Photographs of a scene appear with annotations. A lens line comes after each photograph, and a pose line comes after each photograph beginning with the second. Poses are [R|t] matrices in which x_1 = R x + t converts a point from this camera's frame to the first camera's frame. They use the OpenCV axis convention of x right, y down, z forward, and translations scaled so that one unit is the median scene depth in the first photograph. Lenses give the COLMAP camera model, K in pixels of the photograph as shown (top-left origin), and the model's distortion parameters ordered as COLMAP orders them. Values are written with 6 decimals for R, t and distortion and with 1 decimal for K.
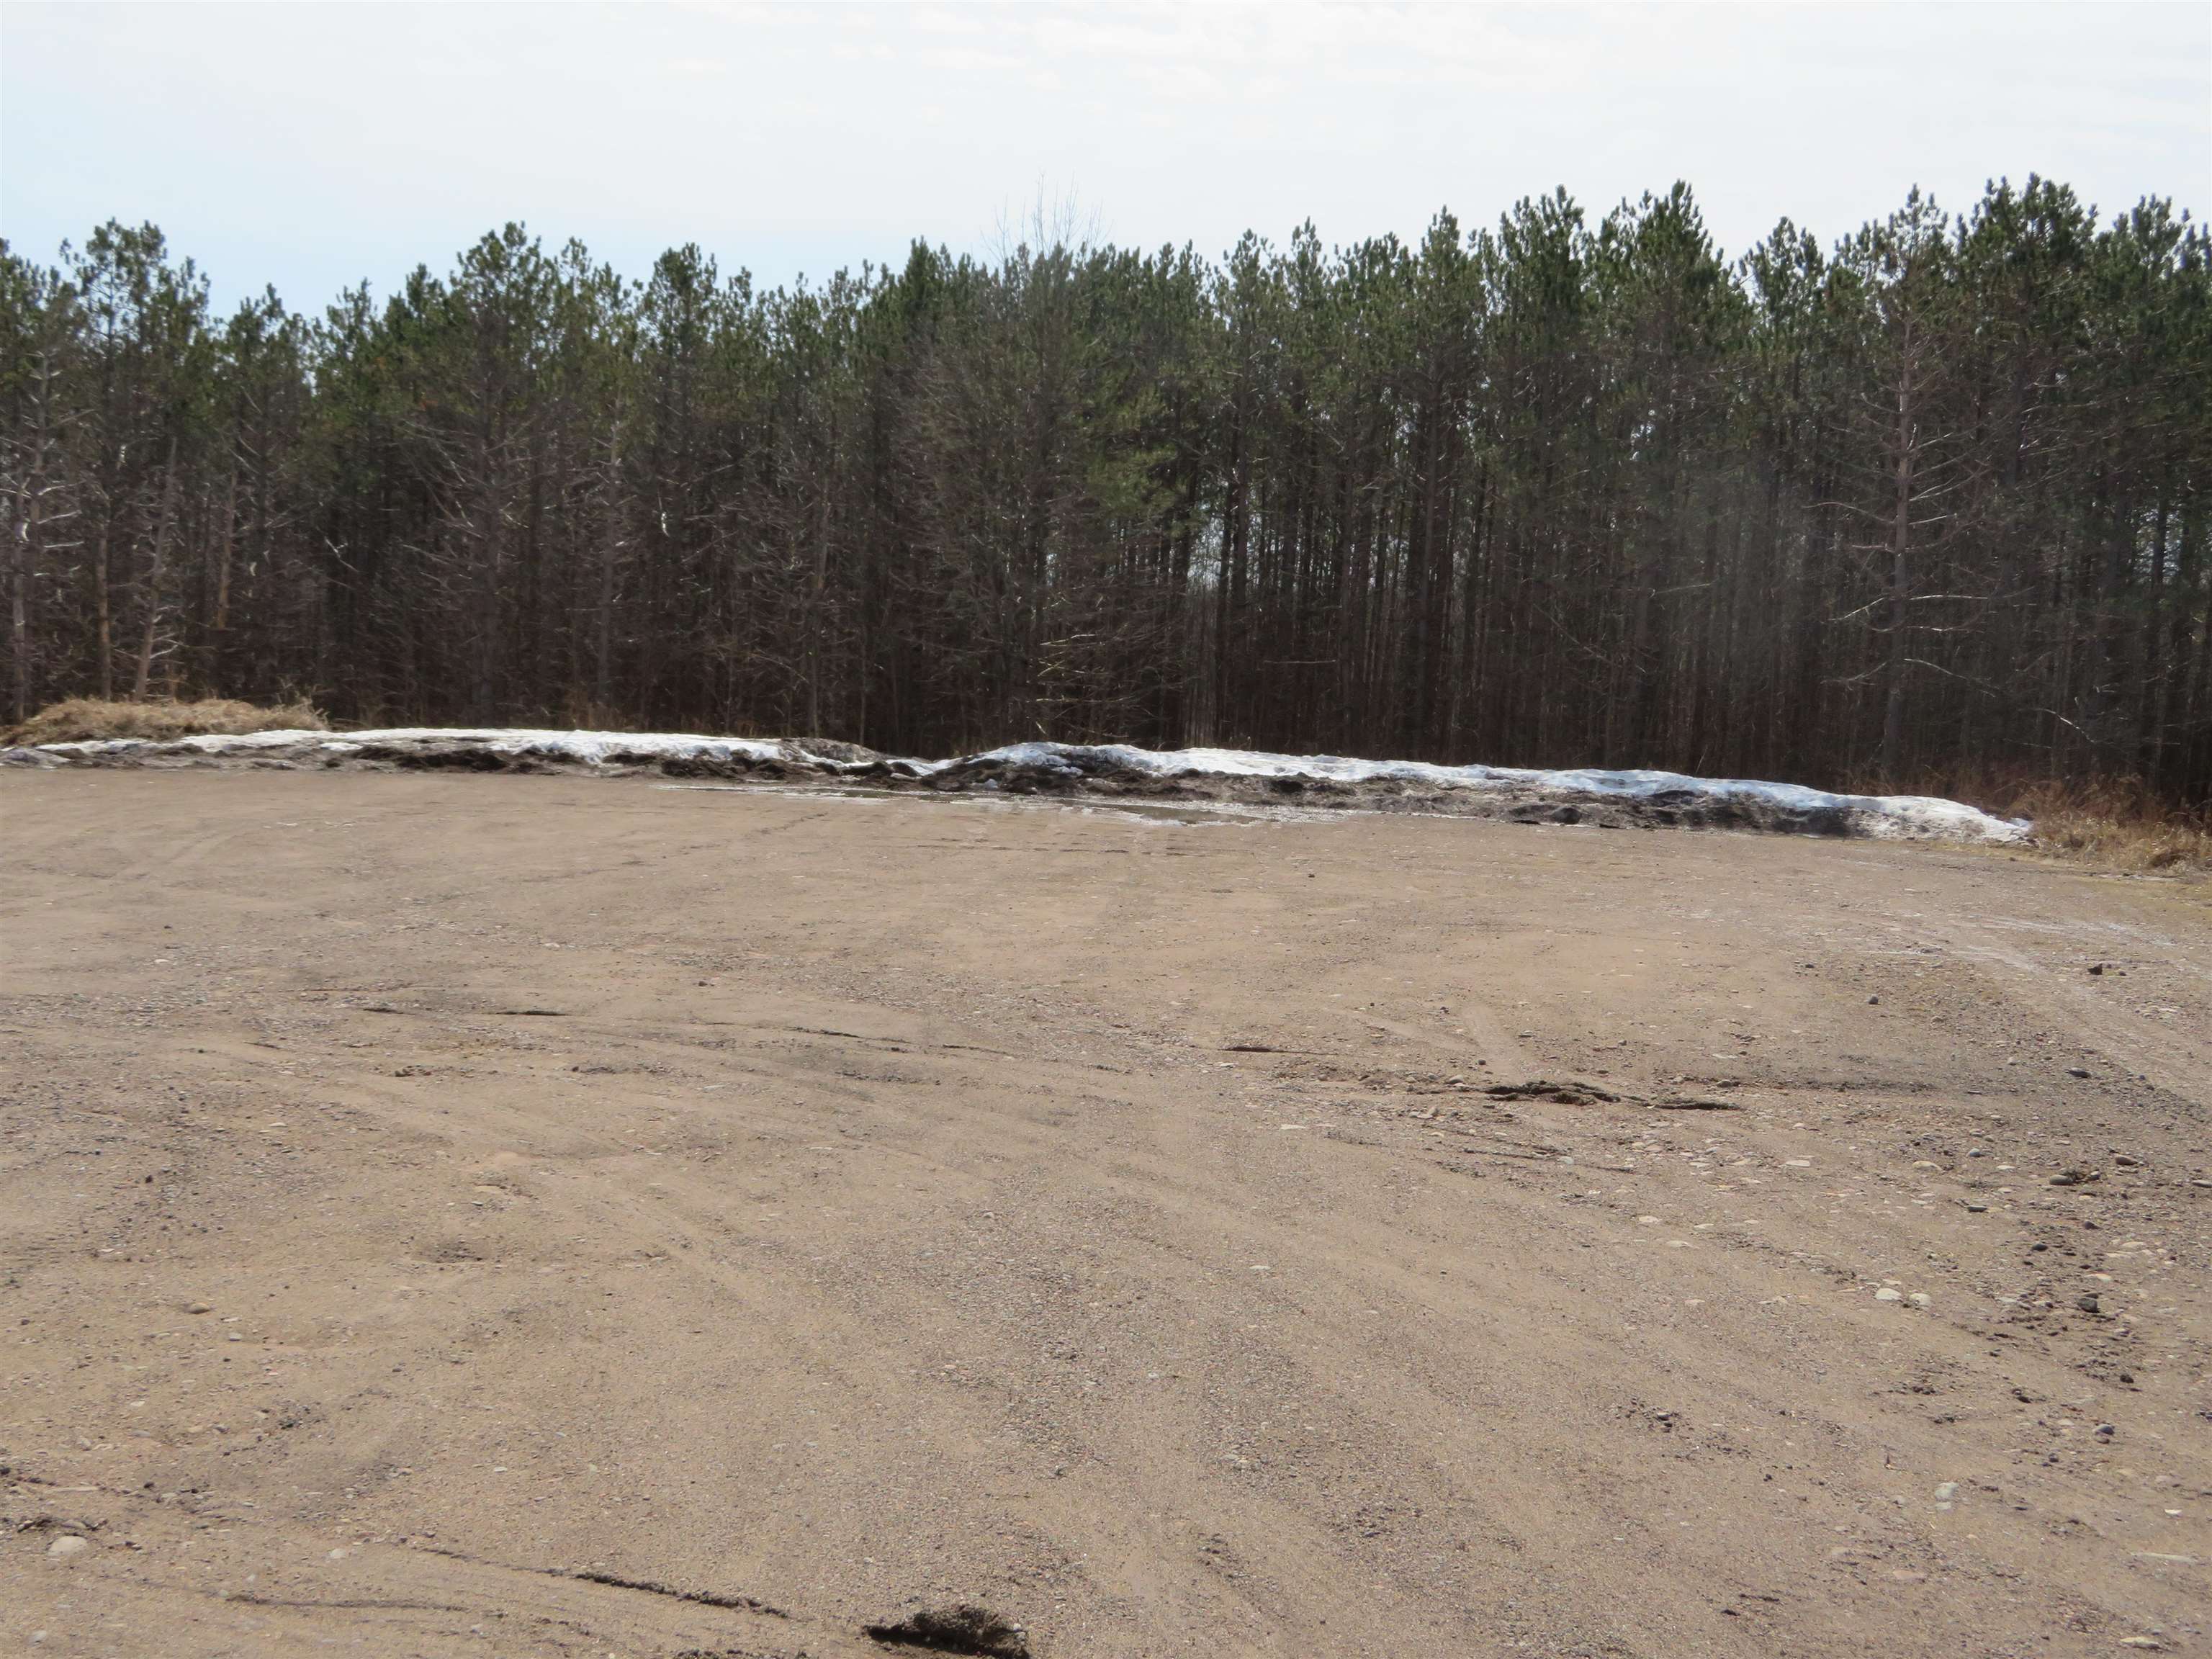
lens RADIAL K [[2470.2, 0, 1104.6], [0, 2470.2, 831.6], [0, 0, 1]] dist [-0.011163, 0.000000]
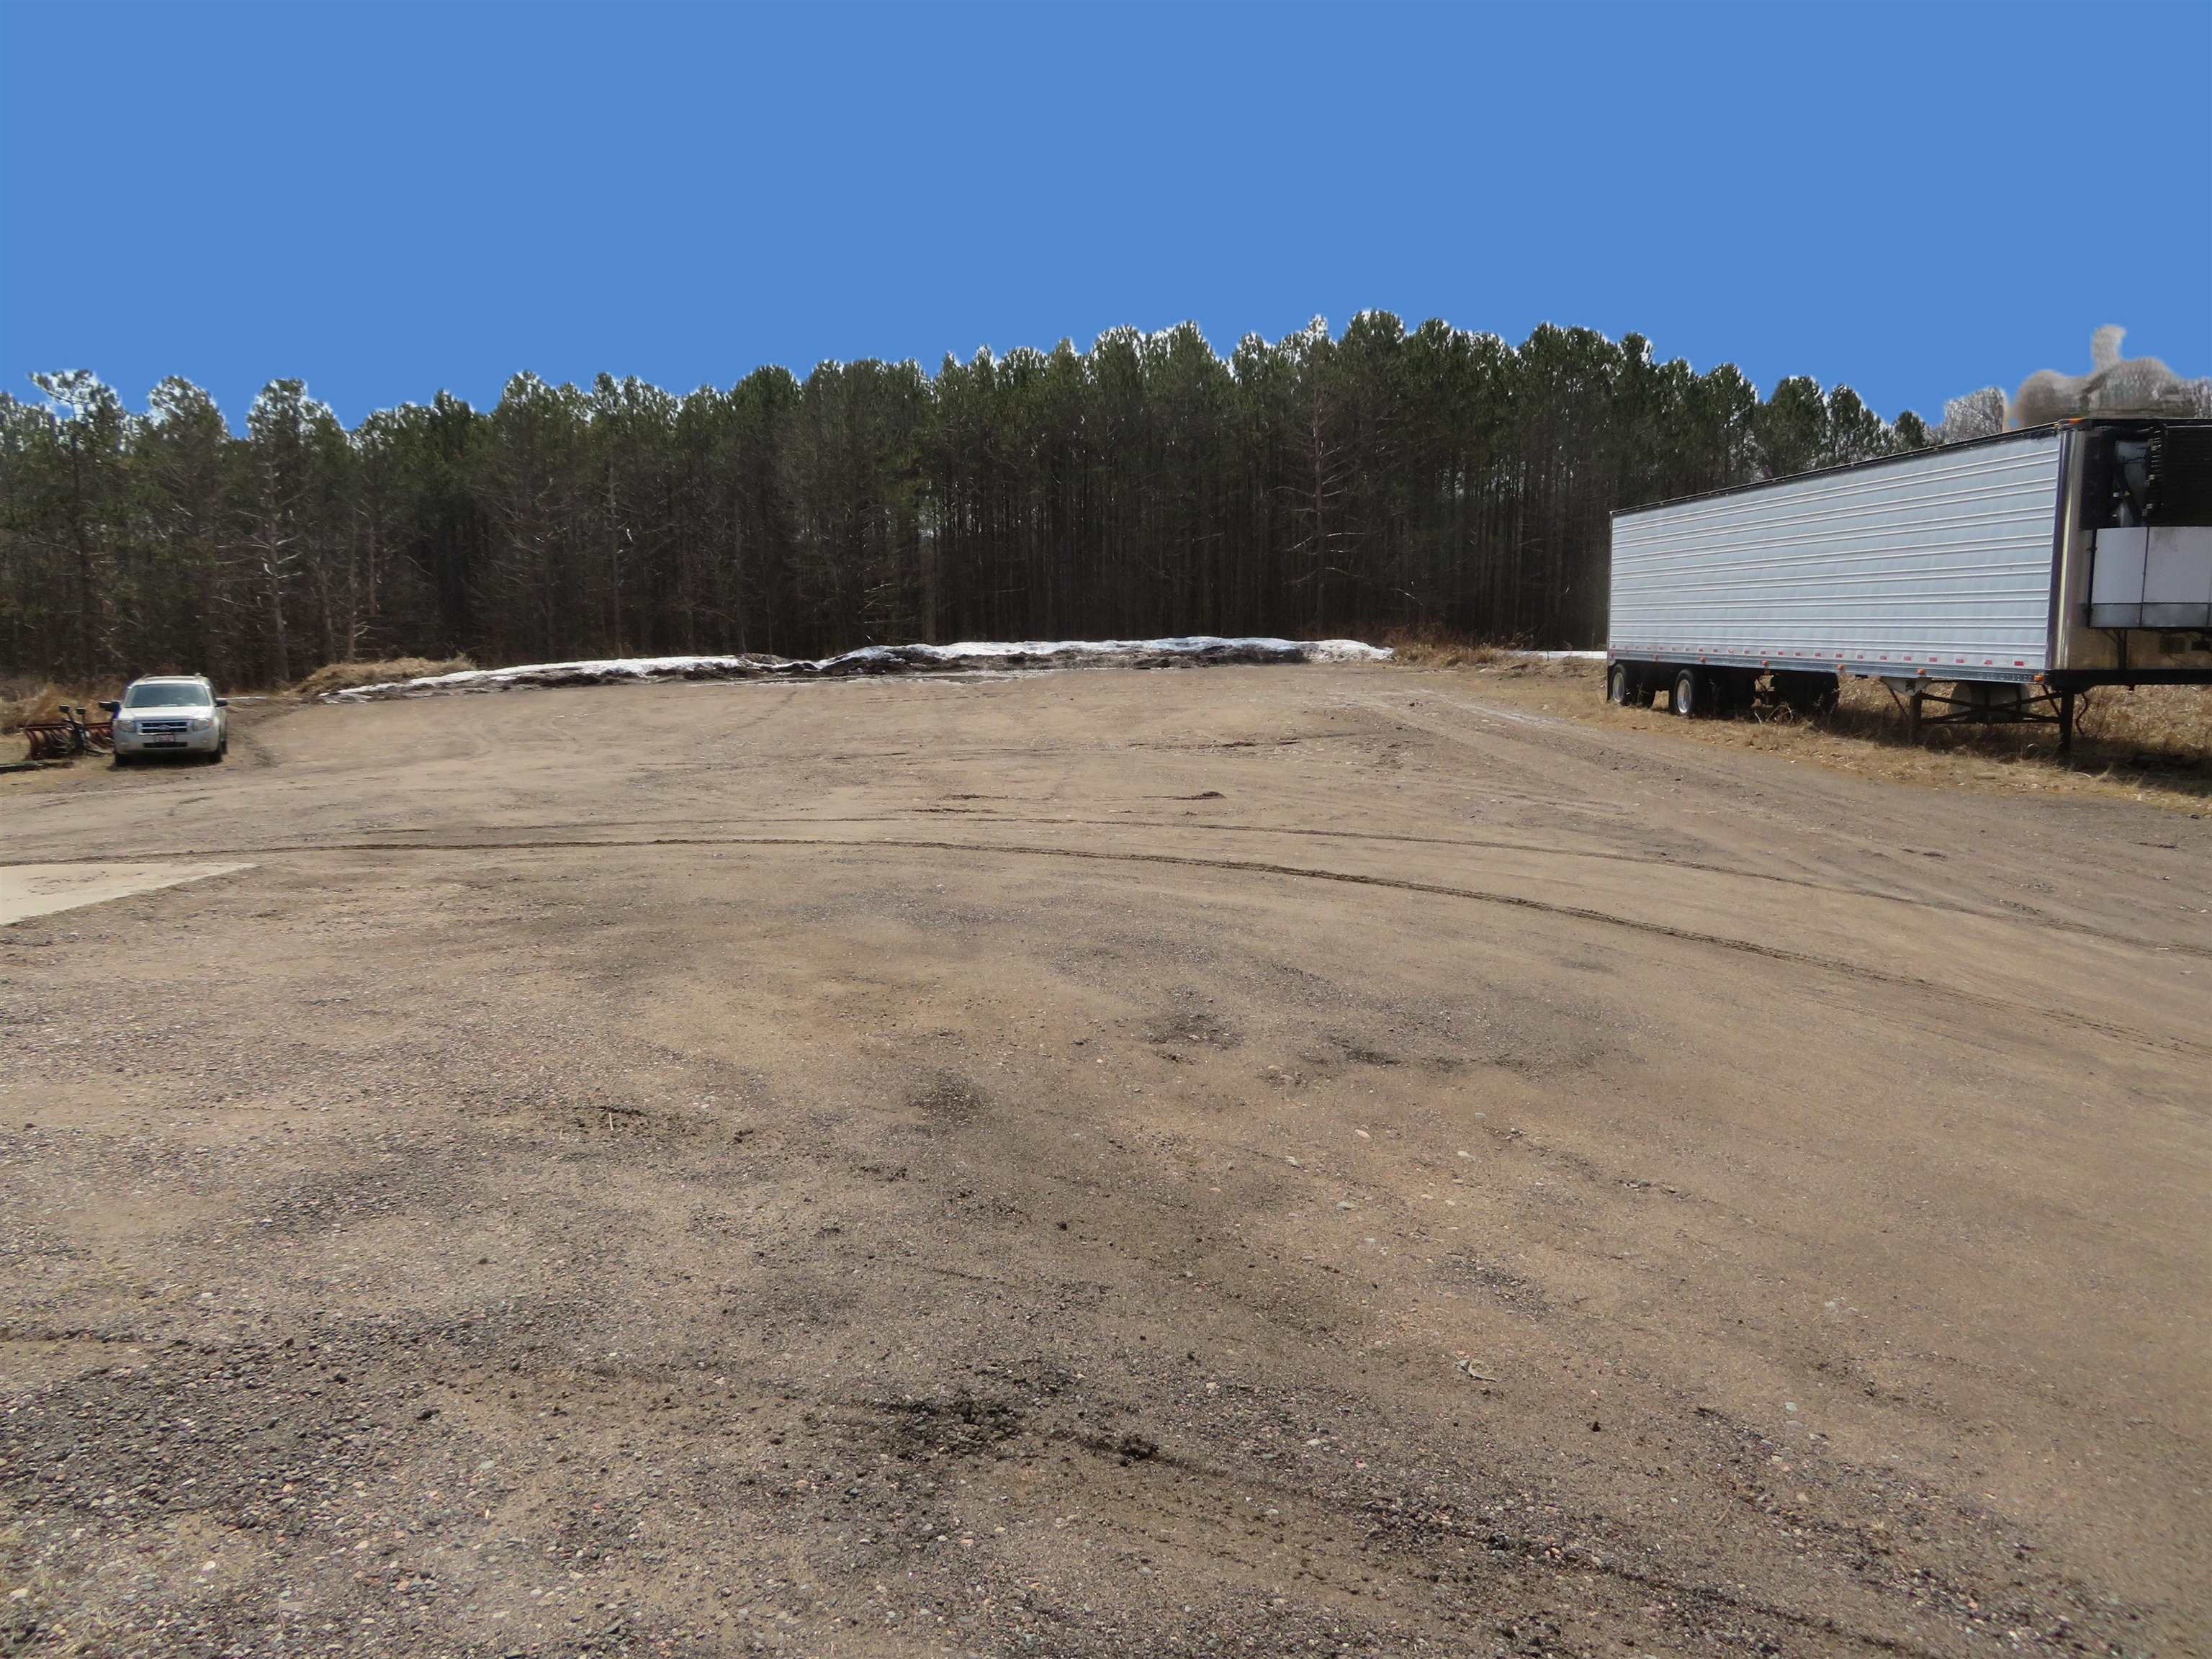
lens RADIAL K [[1590.2, 0, 1110.1], [0, 1590.2, 835.7], [0, 0, 1]] dist [-0.024806, 0.006355]
pose [[0.980880, -0.095996, 0.169292, -0.072023], [0.080023, 0.991885, 0.098792, 0.000877], [-0.177402, -0.083355, 0.980602, -0.207848]]
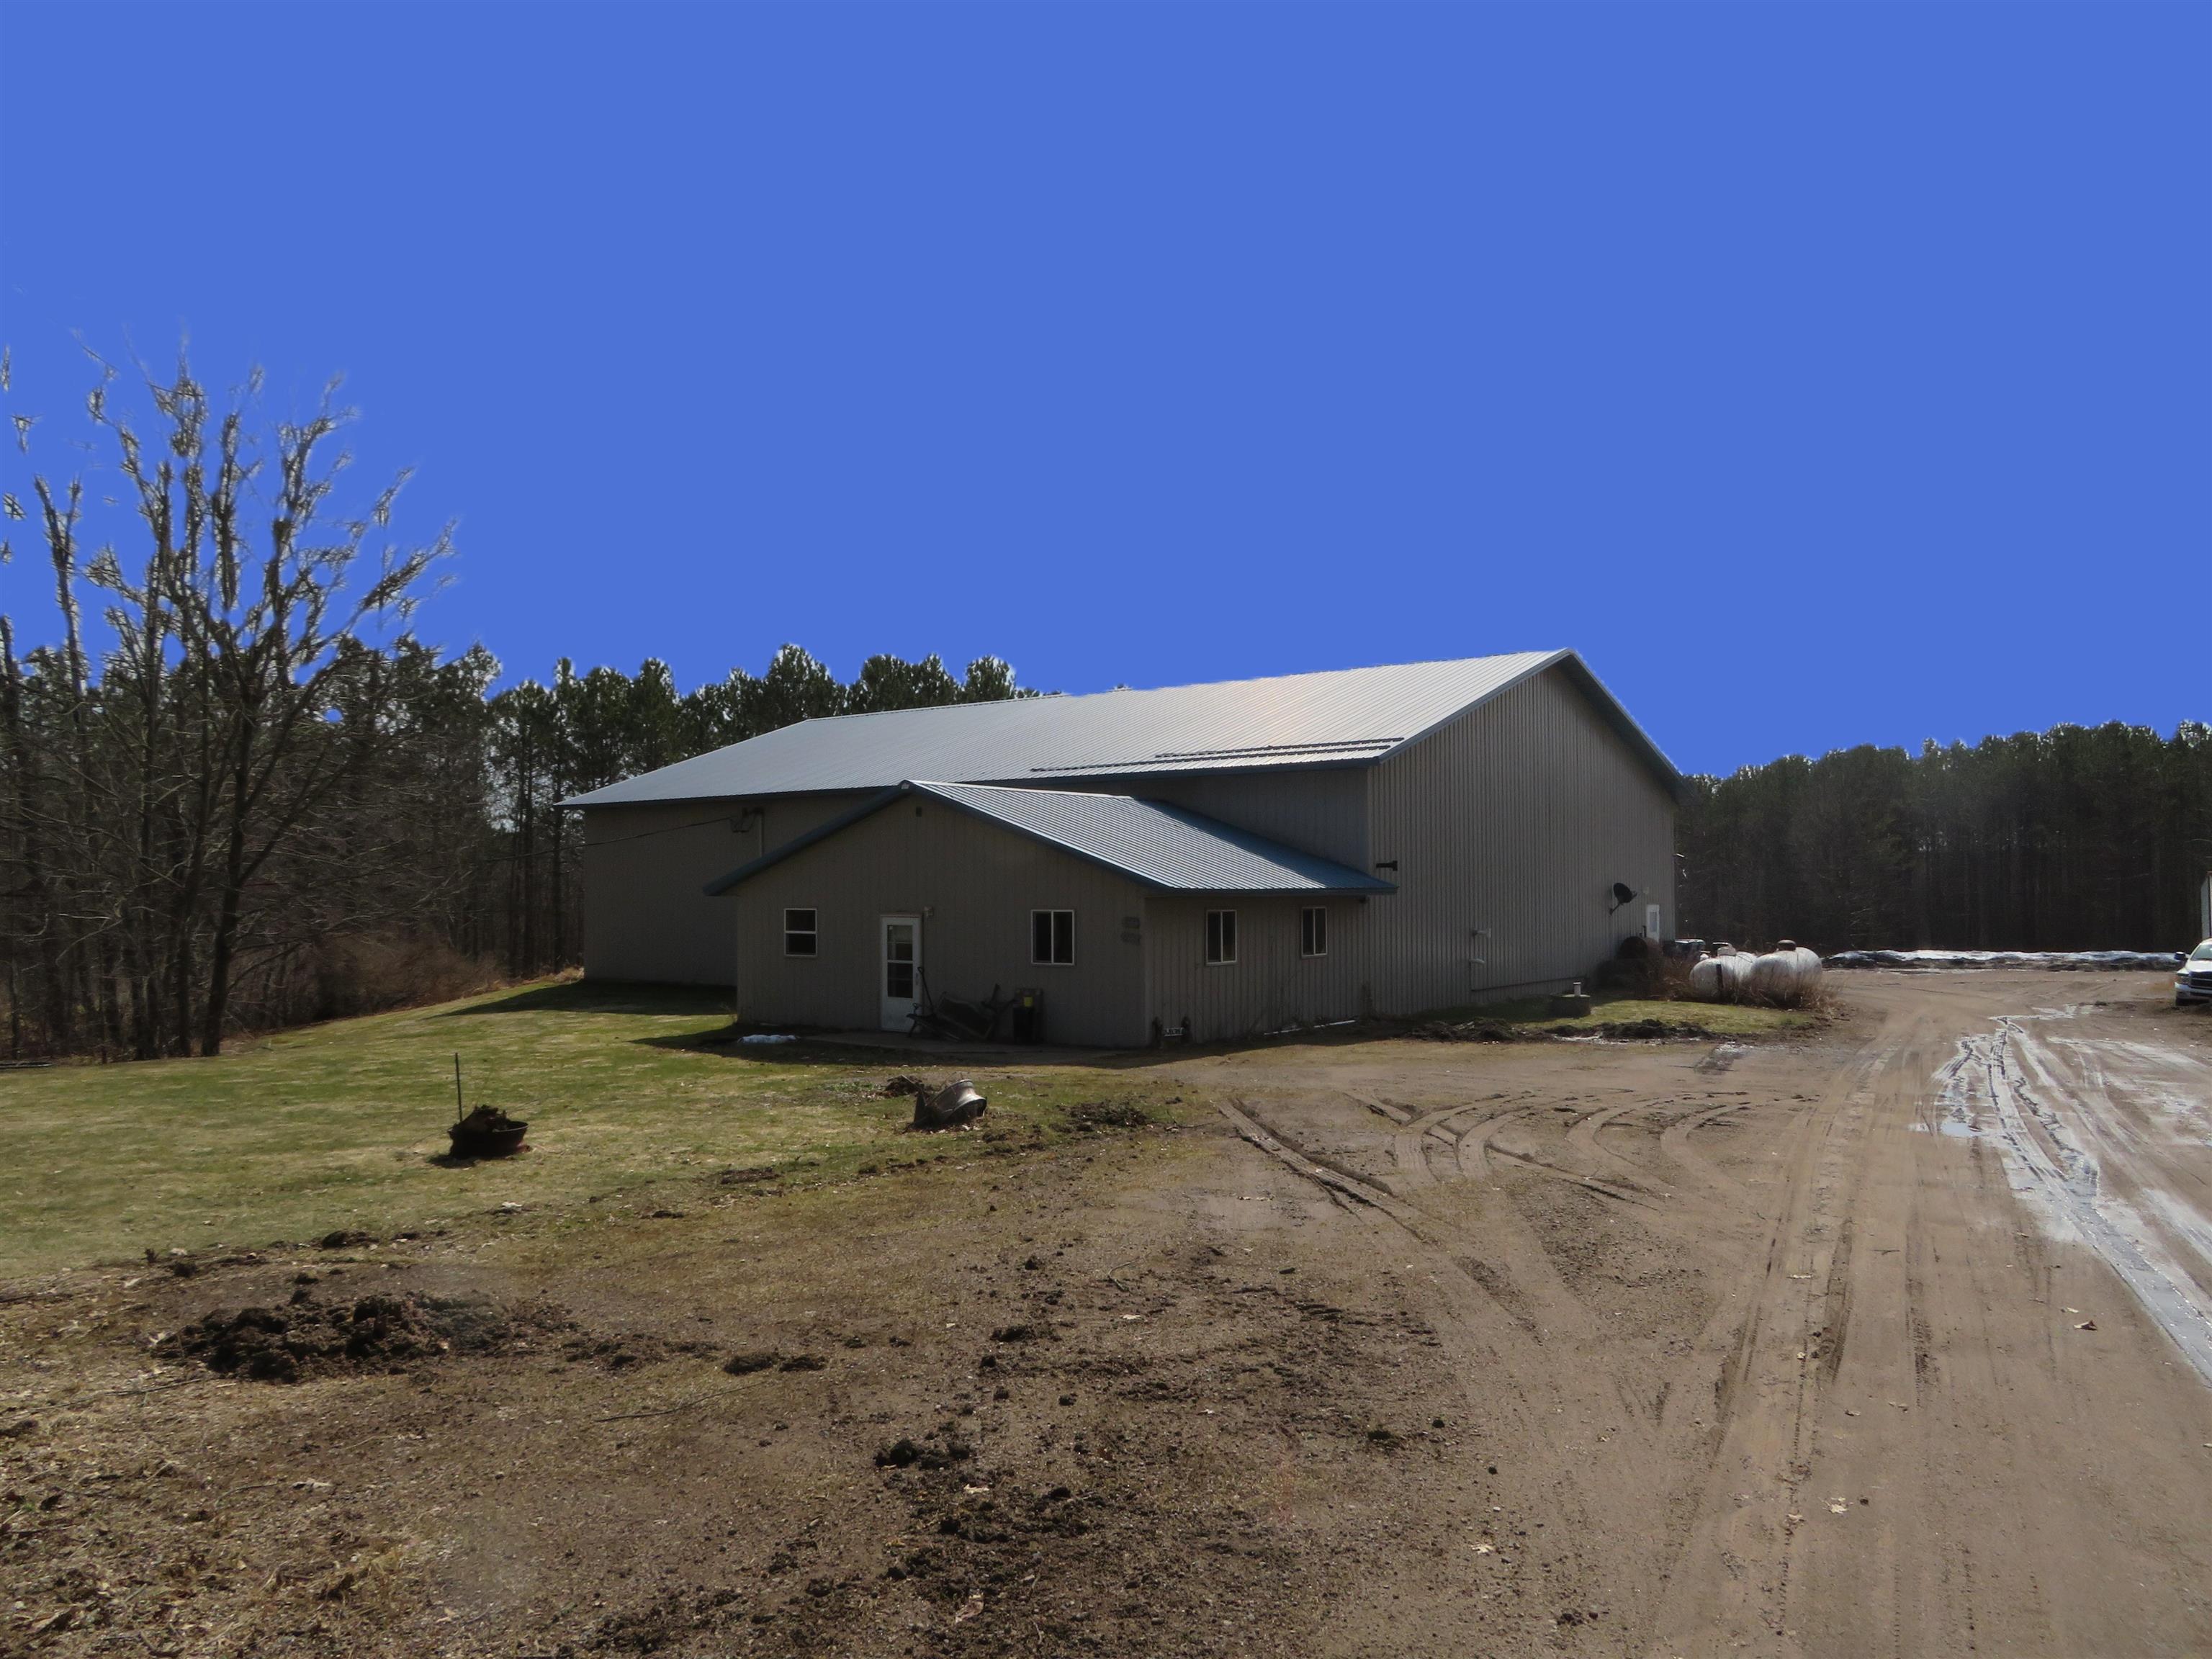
lens RADIAL K [[1590.2, 0, 1101.8], [0, 1590.2, 842.6], [0, 0, 1]] dist [-0.024806, 0.006355]
pose [[0.903615, -0.073368, -0.422016, -0.033848], [0.022704, 0.992041, -0.123854, 0.044384], [0.427744, 0.102335, 0.898088, -0.968374]]
